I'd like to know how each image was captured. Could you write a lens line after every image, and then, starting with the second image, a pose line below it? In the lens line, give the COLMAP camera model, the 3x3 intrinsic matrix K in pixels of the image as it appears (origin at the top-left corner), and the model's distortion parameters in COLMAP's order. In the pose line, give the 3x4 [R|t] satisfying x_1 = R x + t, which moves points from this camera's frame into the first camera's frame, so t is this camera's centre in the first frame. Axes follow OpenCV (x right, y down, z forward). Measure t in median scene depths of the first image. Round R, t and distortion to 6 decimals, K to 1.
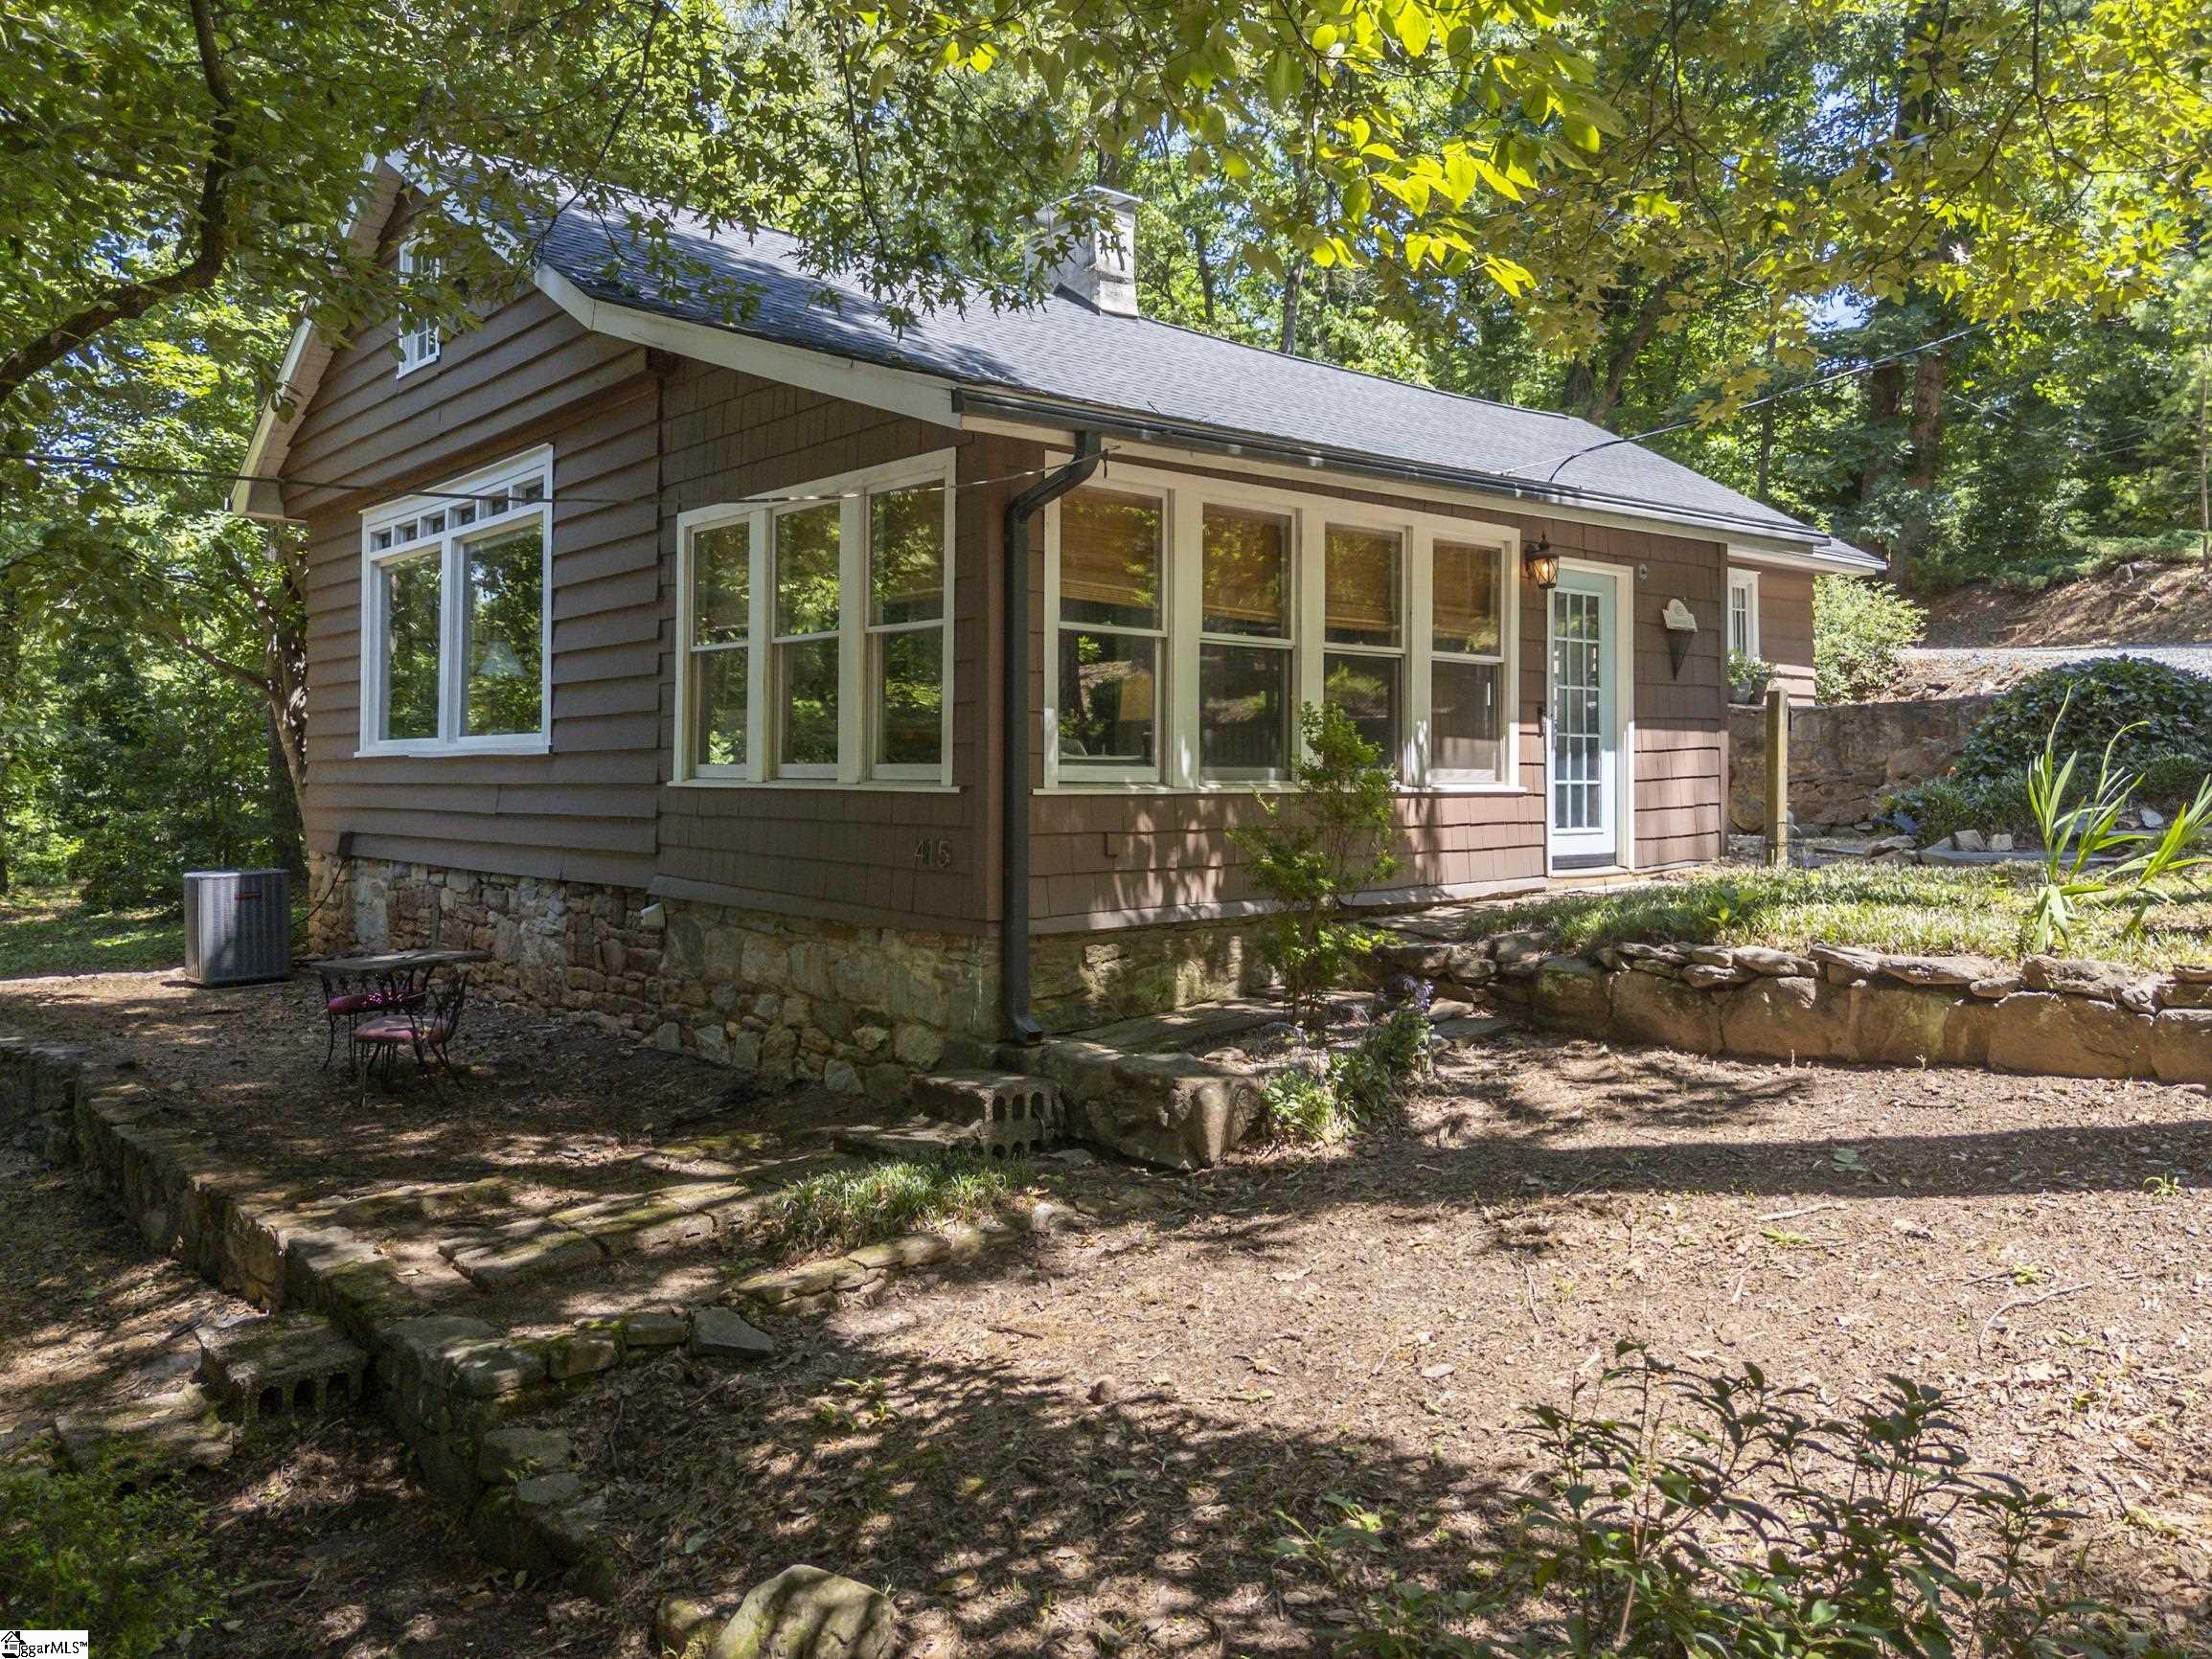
lens RADIAL K [[1621.7, 0, 1086.3], [0, 1621.7, 750.1], [0, 0, 1]] dist [0.063884, -0.061912]
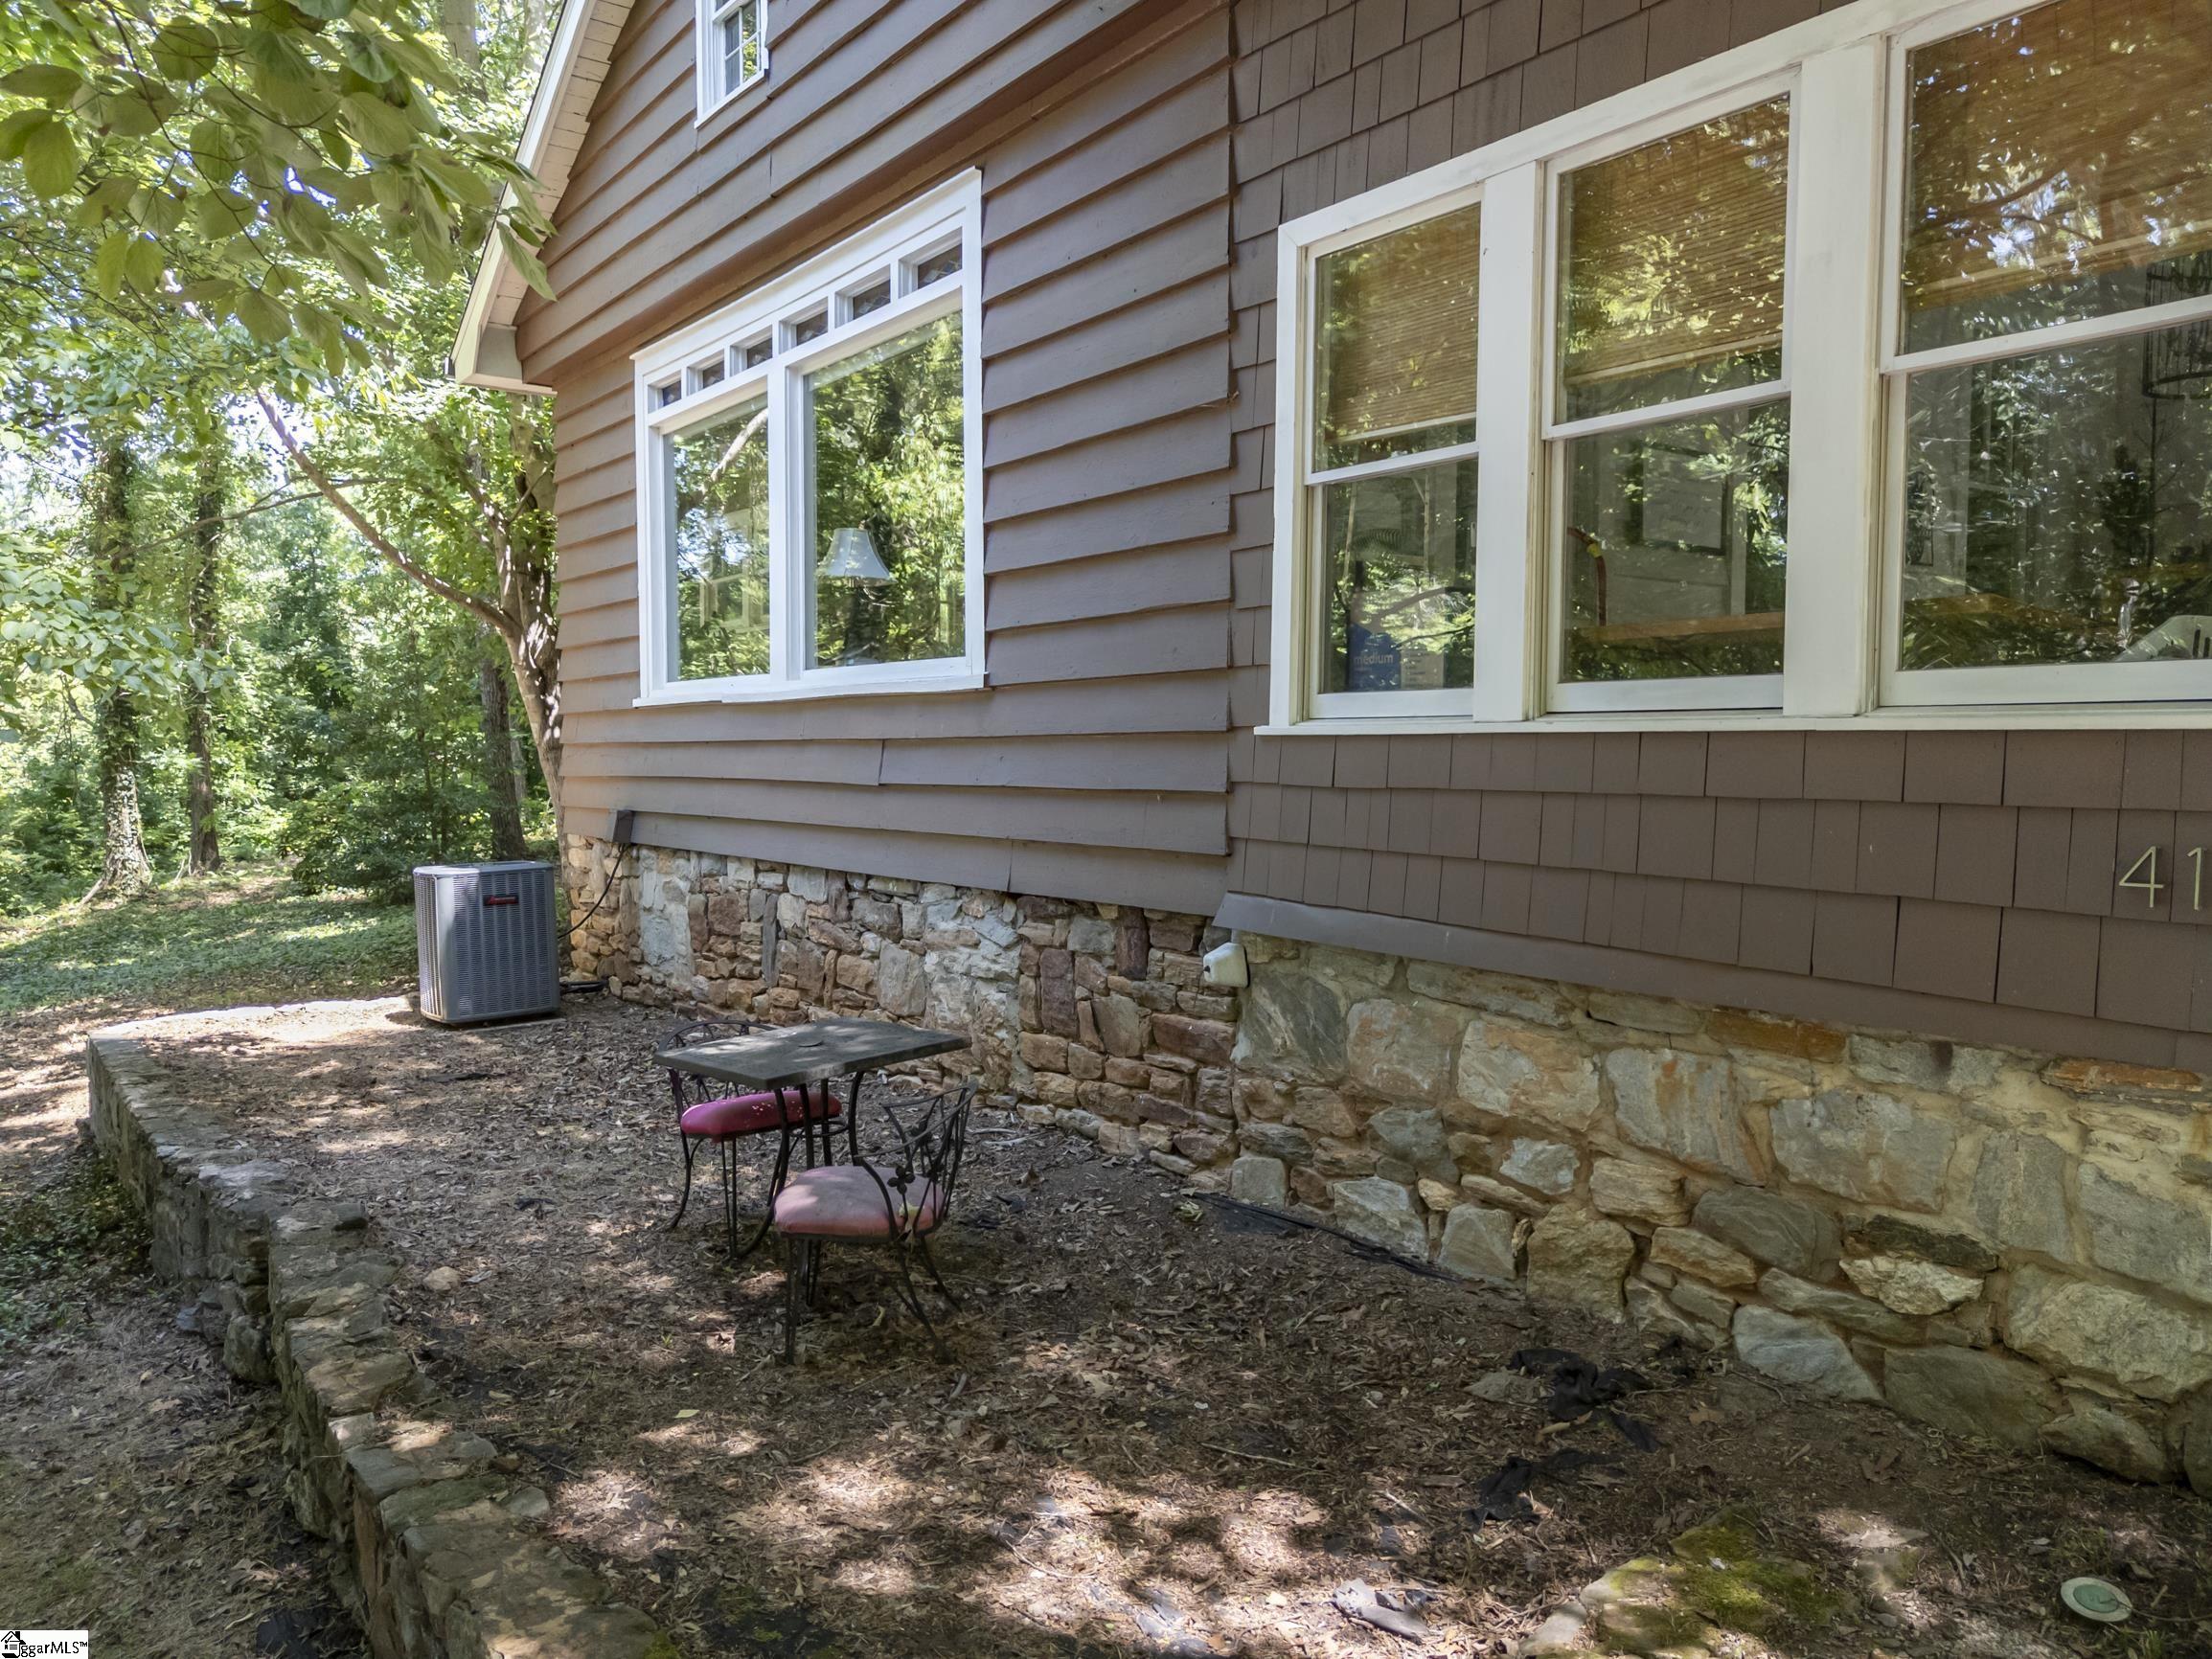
lens RADIAL K [[1621.7, 0, 1098.6], [0, 1621.7, 825.2], [0, 0, 1]] dist [0.063884, -0.061912]
pose [[0.995717, -0.000542, -0.092450, -0.230733], [0.006567, 0.997872, 0.064877, 0.014860], [0.092218, -0.065206, 0.993602, 0.396236]]
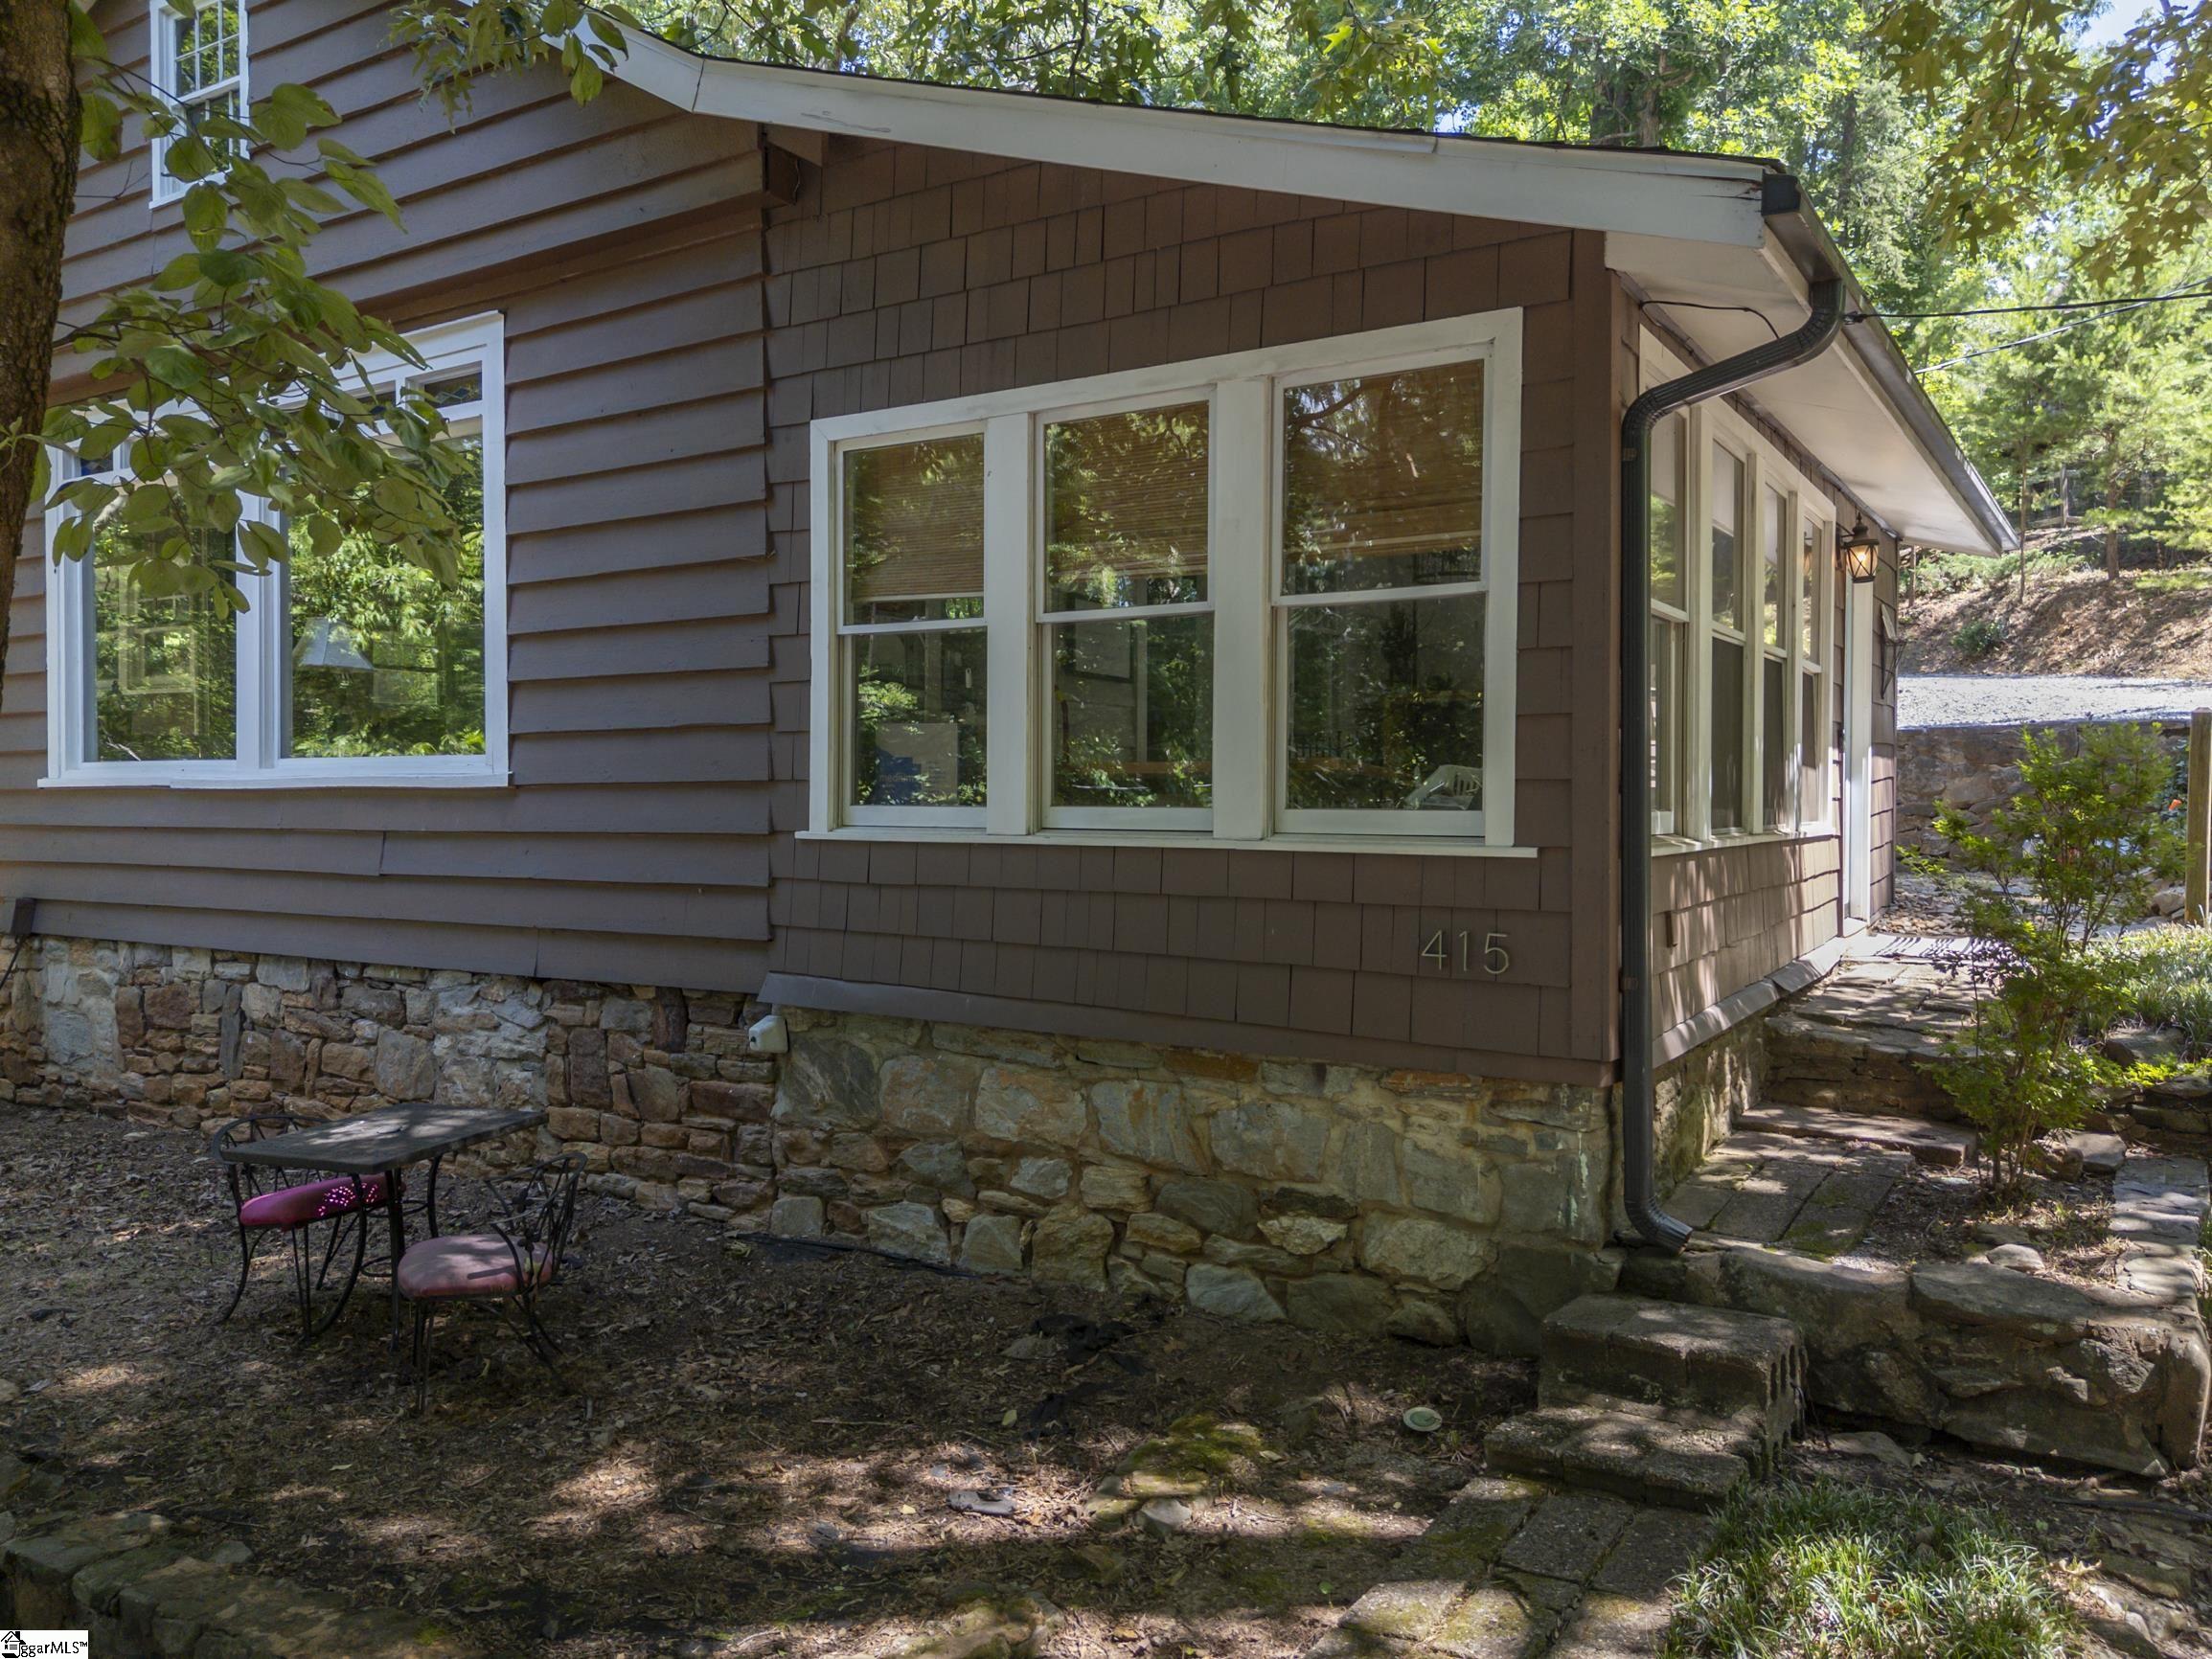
lens RADIAL K [[1621.7, 0, 1098.6], [0, 1621.7, 822.6], [0, 0, 1]] dist [0.063884, -0.061912]
pose [[0.958125, -0.007597, 0.286248, -0.291136], [-0.002238, 0.999419, 0.034015, -0.006086], [-0.286340, -0.033231, 0.957551, 0.300065]]
